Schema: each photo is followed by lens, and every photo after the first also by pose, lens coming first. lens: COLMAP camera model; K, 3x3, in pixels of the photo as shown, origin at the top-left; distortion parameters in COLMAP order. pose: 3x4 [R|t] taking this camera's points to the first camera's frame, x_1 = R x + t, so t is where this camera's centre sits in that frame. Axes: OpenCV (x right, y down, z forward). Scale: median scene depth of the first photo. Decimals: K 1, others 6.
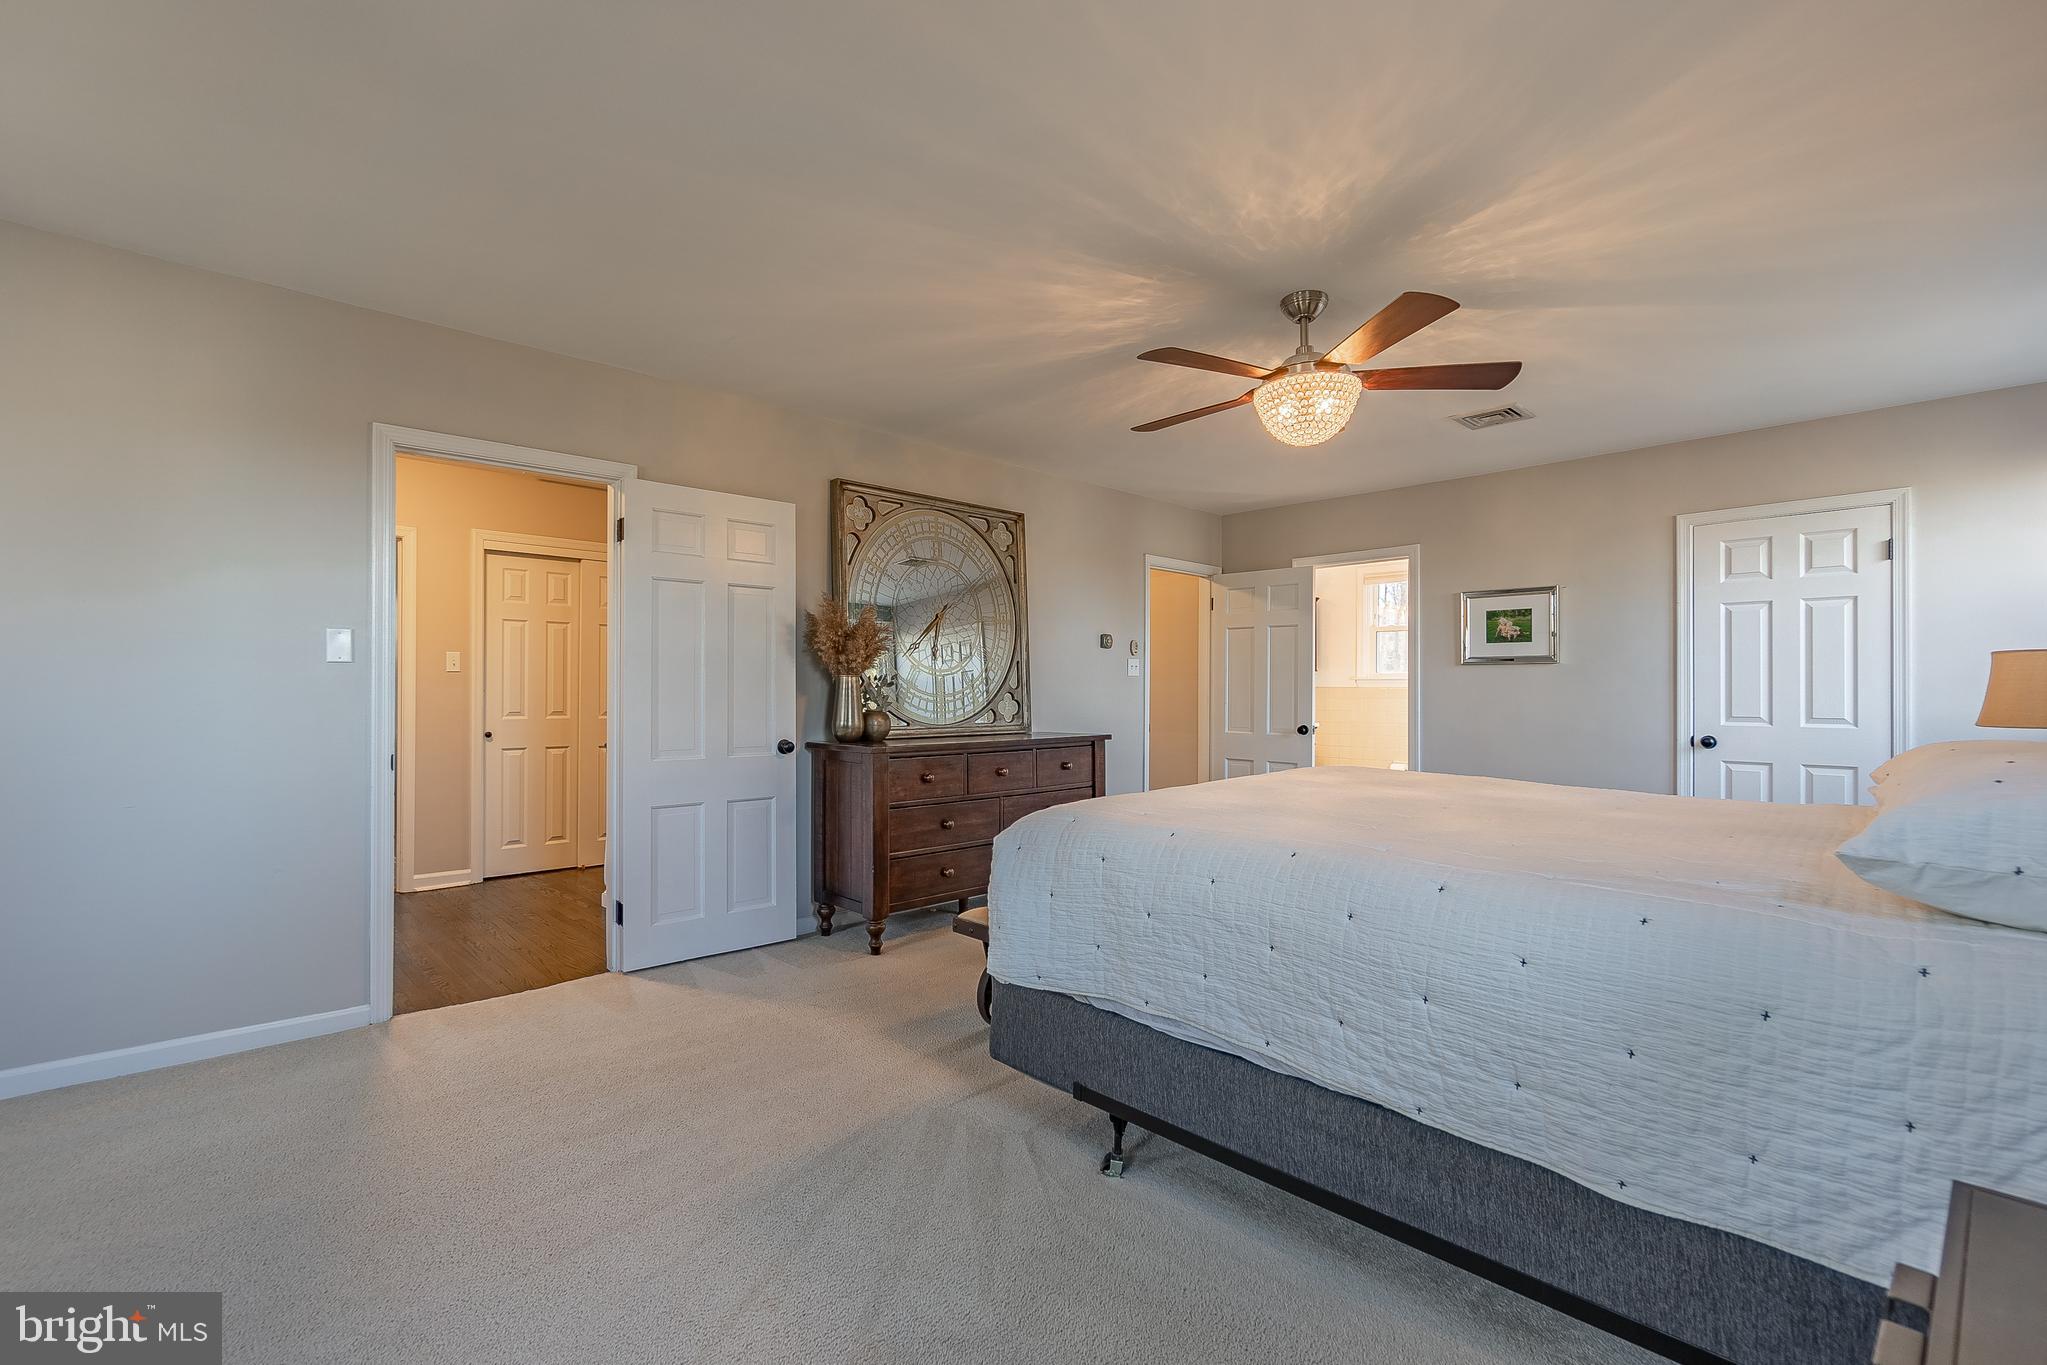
lens RADIAL K [[883.4, 0, 975.9], [0, 883.4, 691.9], [0, 0, 1]] dist [0.001420, 0.000339]
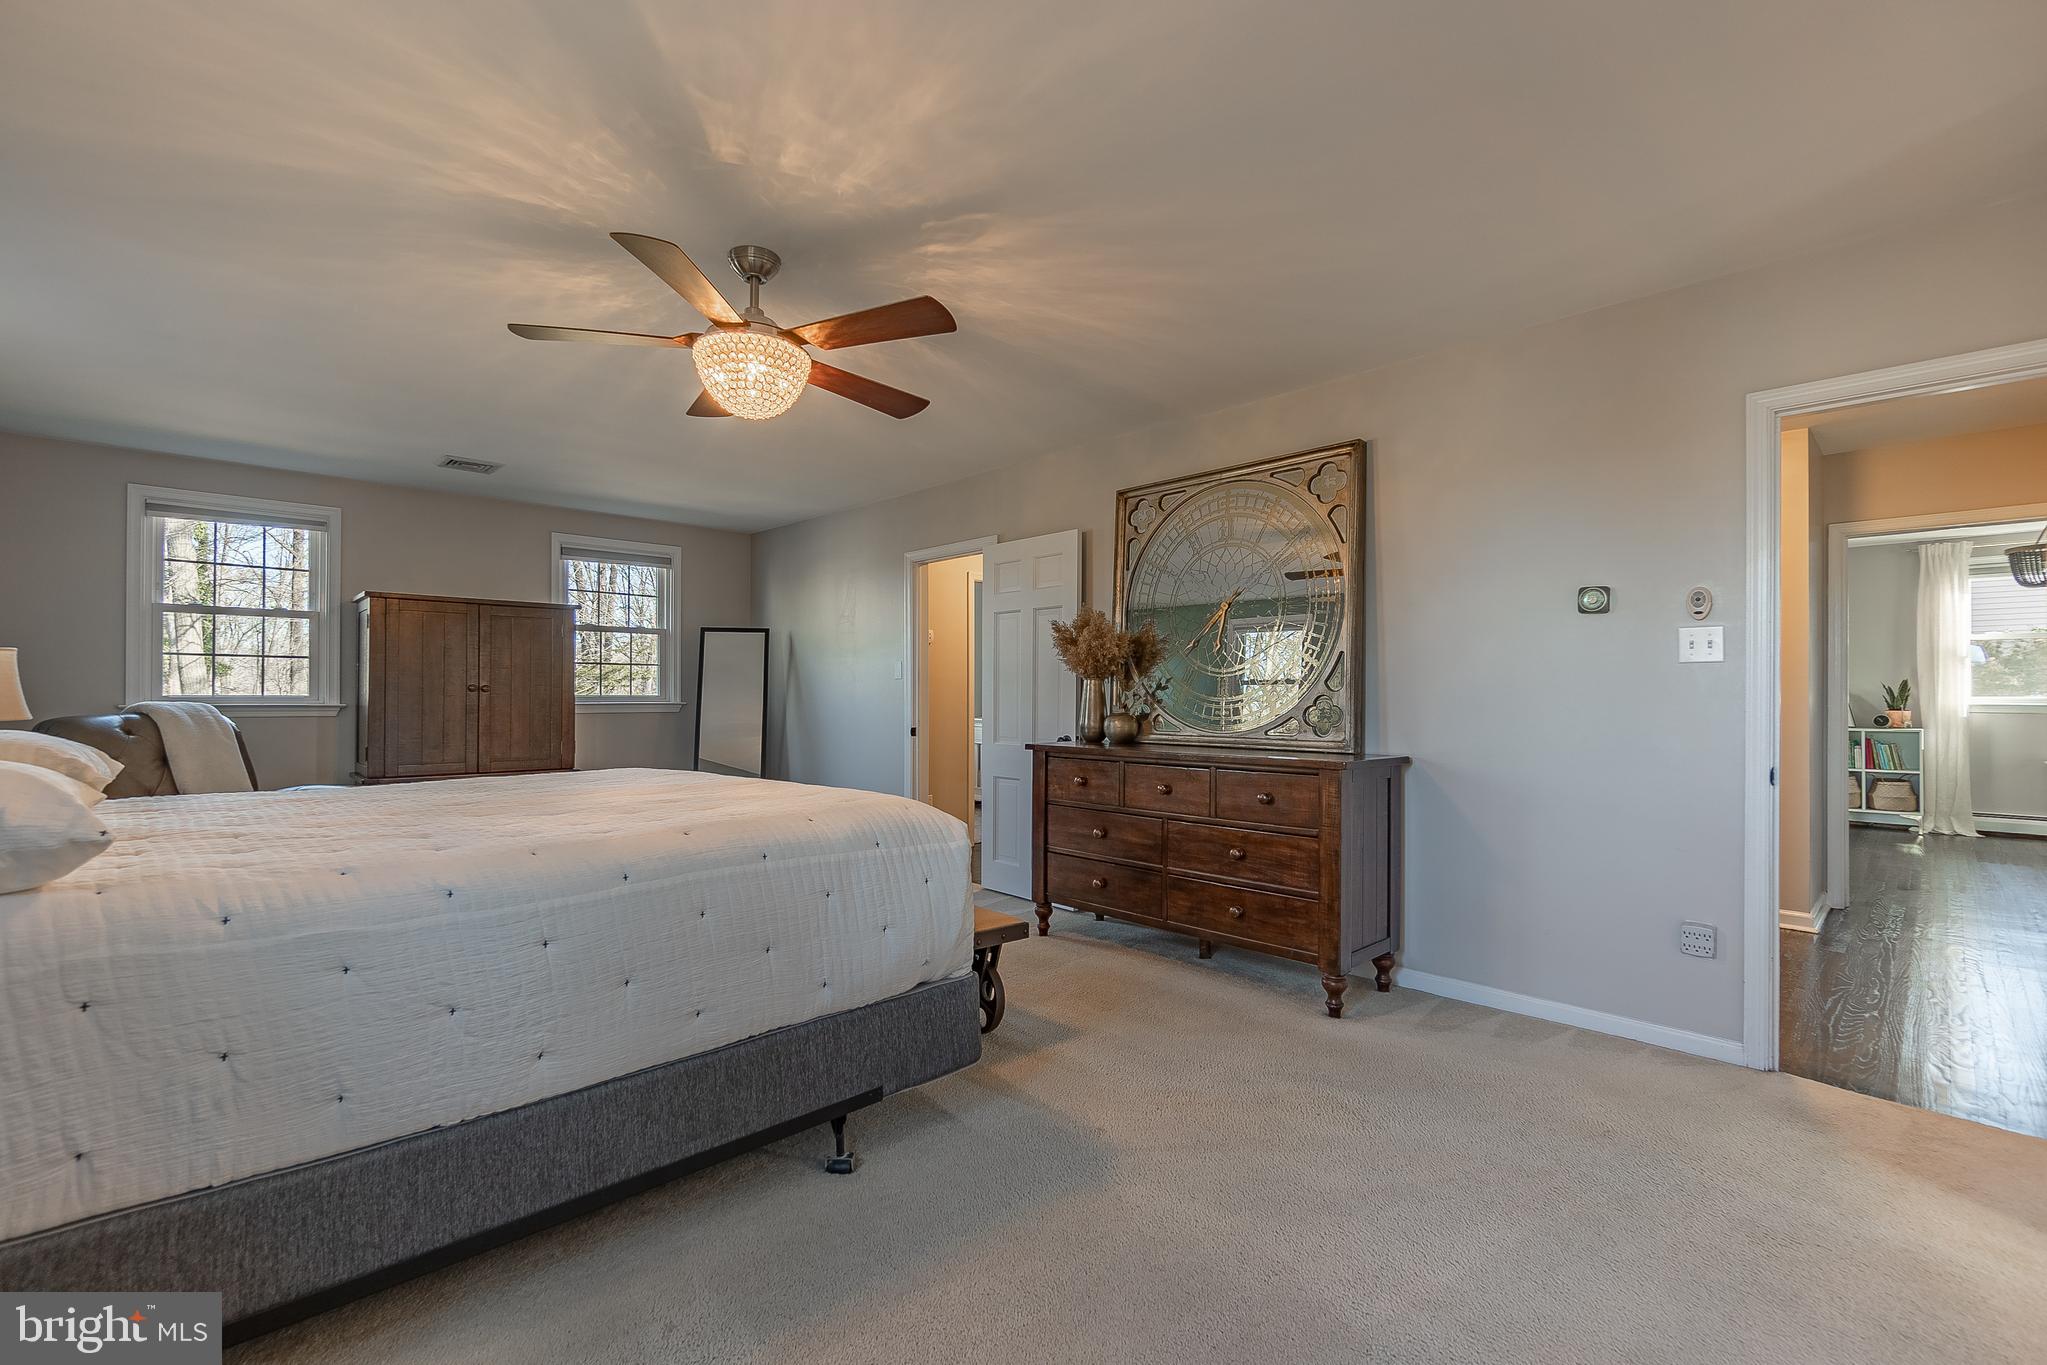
lens RADIAL K [[883.4, 0, 1023.0], [0, 883.4, 691.3], [0, 0, 1]] dist [0.026274, -0.000168]
pose [[0.030256, -0.008260, -0.999508, 0.844021], [-0.008130, 0.999931, -0.008510, 0.005427], [0.999509, 0.008384, 0.030186, 0.817368]]
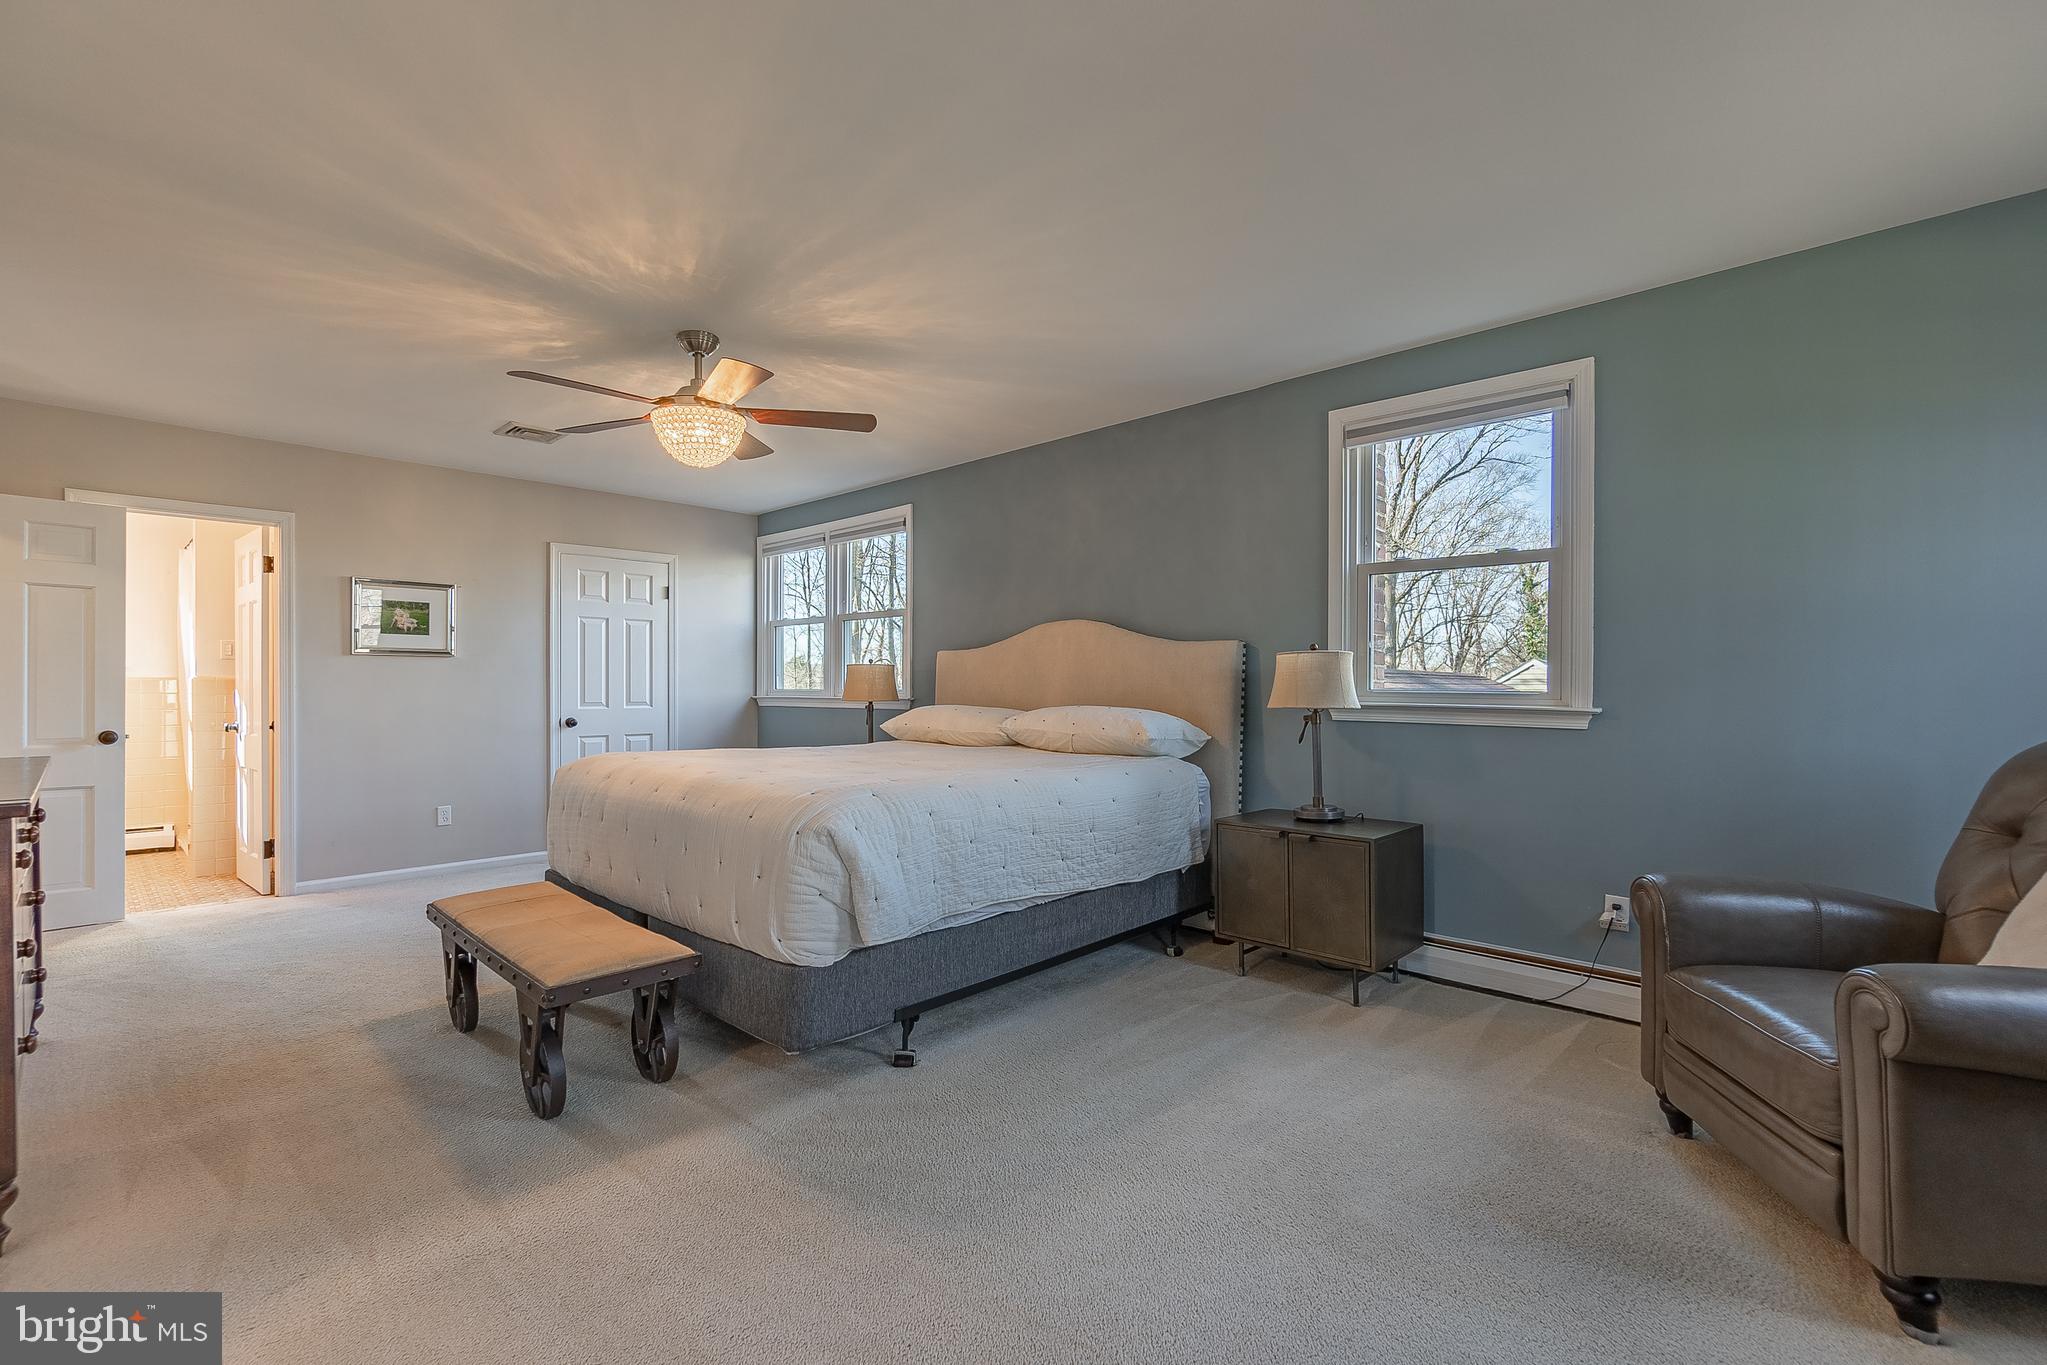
lens RADIAL K [[895.6, 0, 1019.6], [0, 895.6, 688.7], [0, 0, 1]] dist [-0.000491, -0.000208]
pose [[-0.066733, -0.004497, 0.997761, -0.525626], [-0.000058, 0.999990, 0.004503, 0.001169], [-0.997771, 0.000243, -0.066733, 0.434617]]
